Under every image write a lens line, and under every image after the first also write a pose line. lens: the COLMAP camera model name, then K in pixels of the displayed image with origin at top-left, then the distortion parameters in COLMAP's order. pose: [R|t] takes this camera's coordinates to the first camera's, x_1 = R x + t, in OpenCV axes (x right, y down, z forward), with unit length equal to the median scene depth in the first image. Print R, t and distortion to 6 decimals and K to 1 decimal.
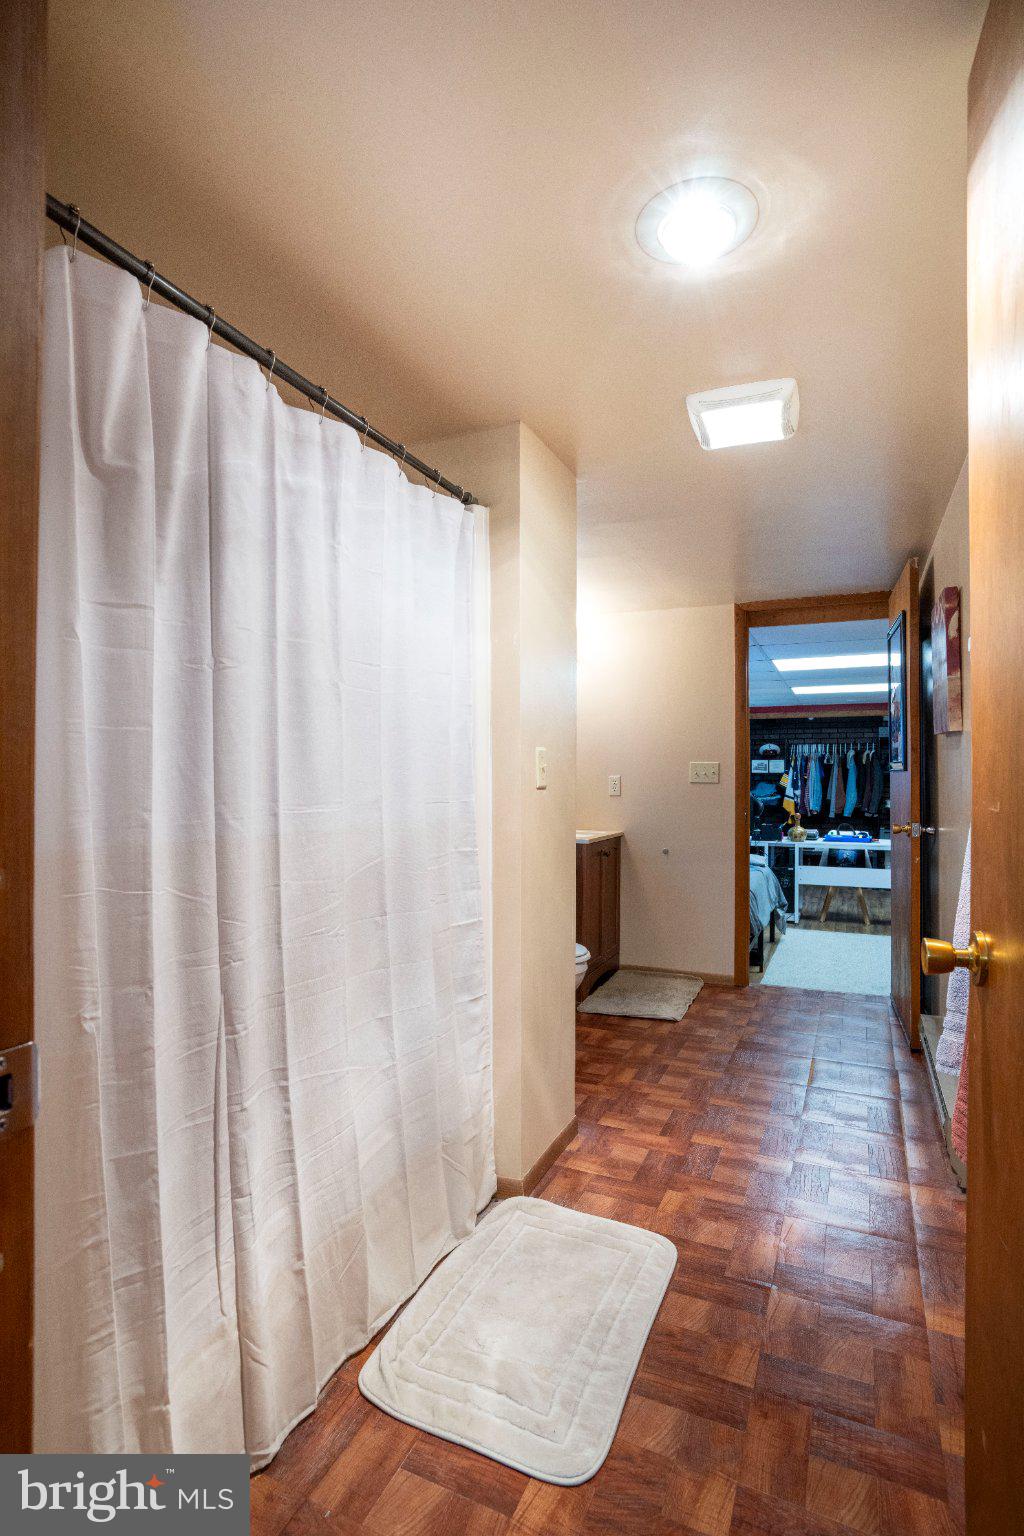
lens RADIAL K [[754.7, 0, 526.5], [0, 754.7, 766.9], [0, 0, 1]] dist [-0.032197, 0.006827]
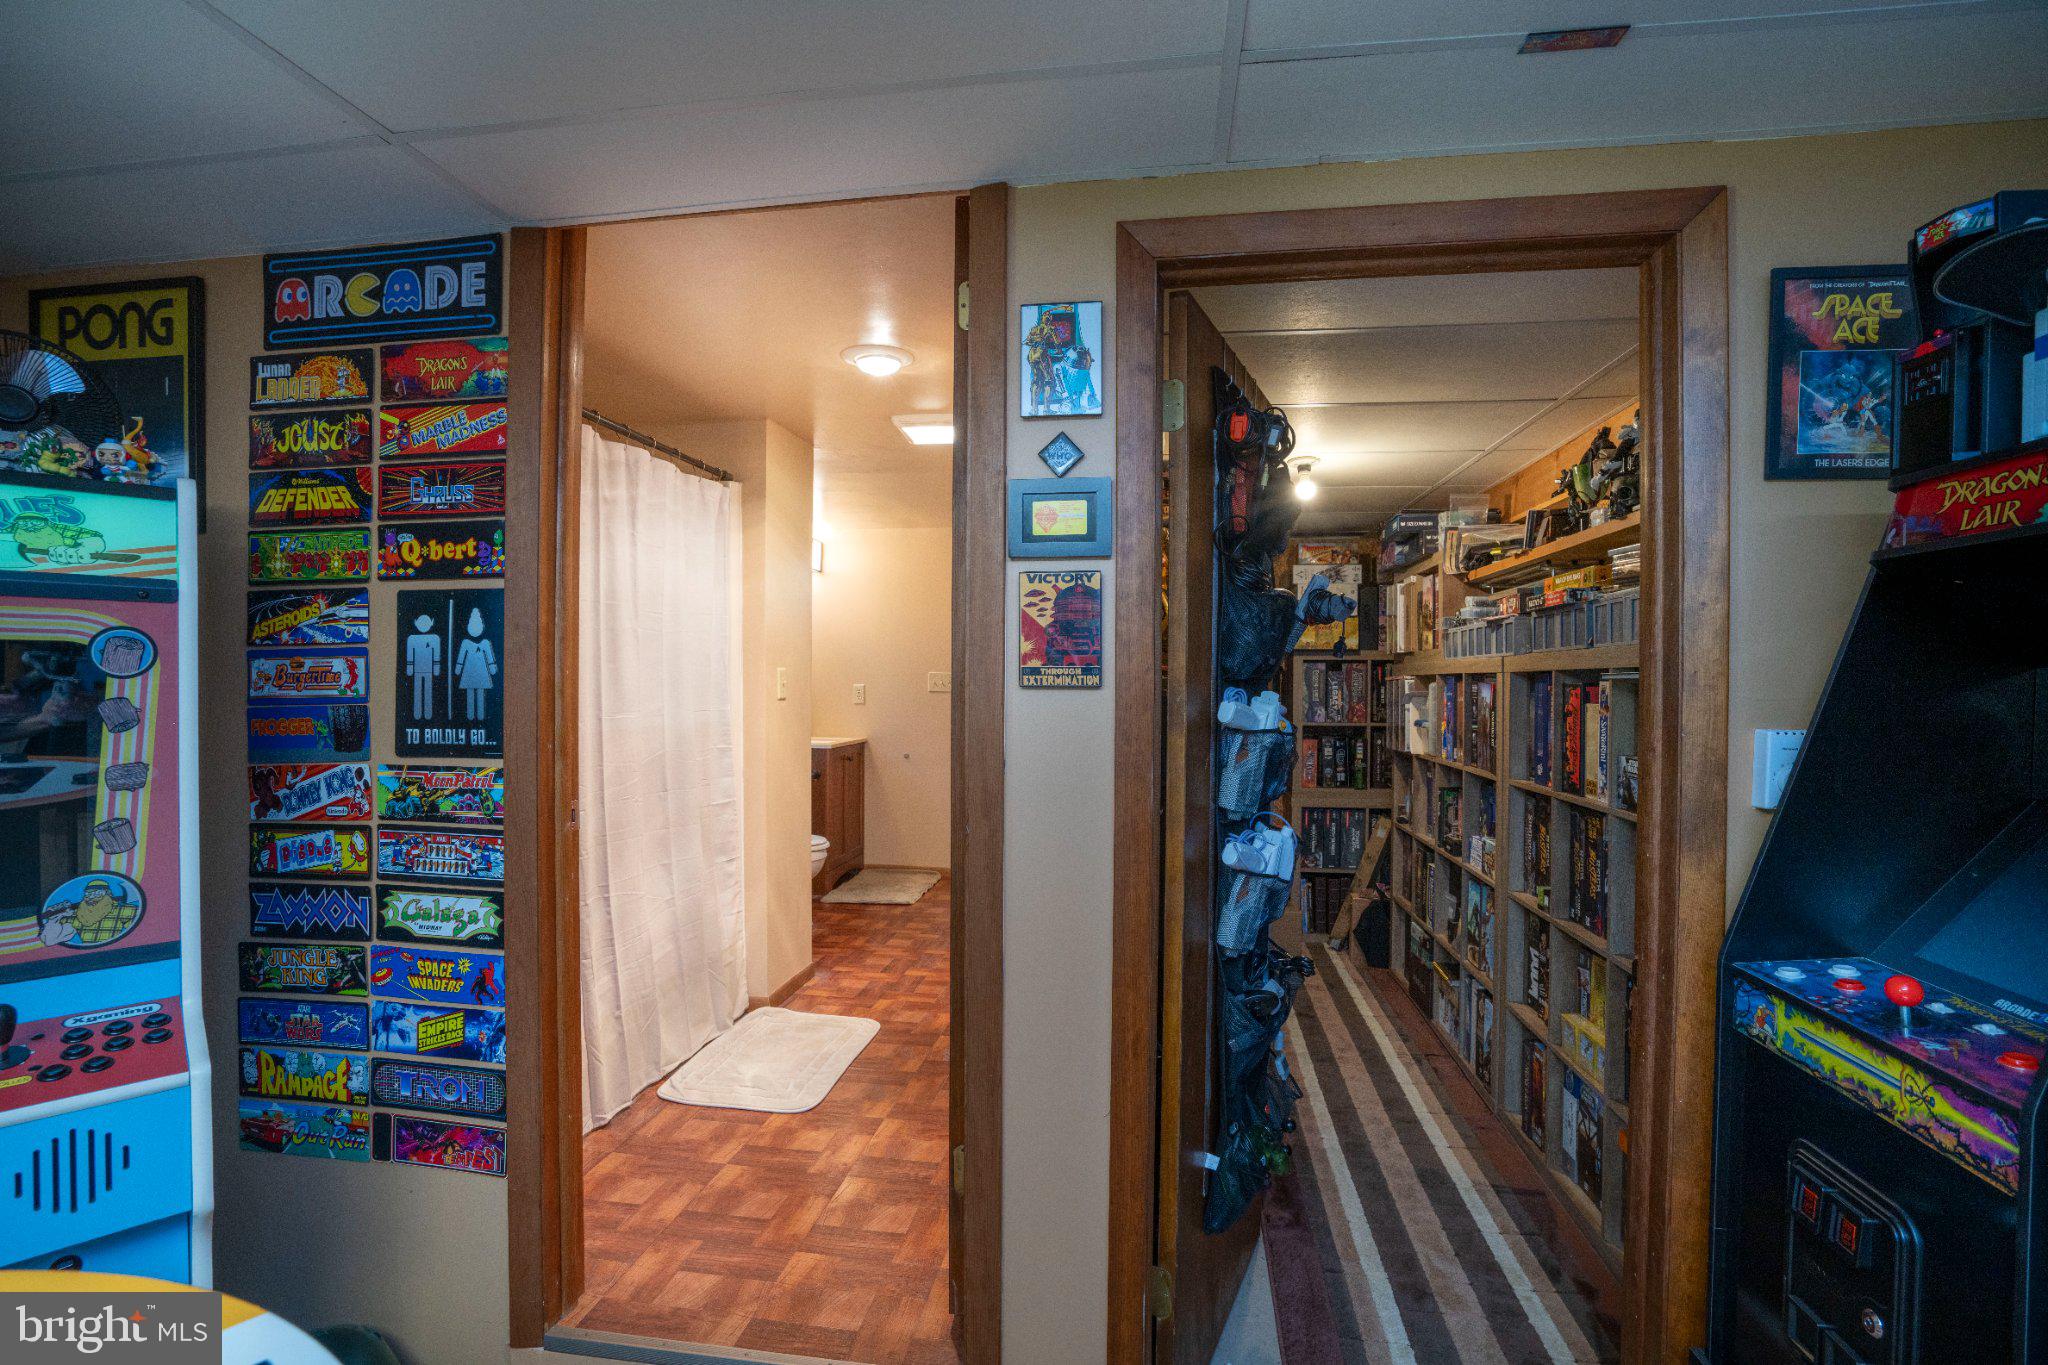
lens RADIAL K [[942.9, 0, 1013.5], [0, 942.9, 685.1], [0, 0, 1]] dist [-0.049809, 0.012338]
pose [[0.969431, 0.000339, 0.245362, 0.004712], [-0.005147, 0.999807, 0.018953, -0.016456], [-0.245308, -0.019637, 0.969246, -0.380013]]
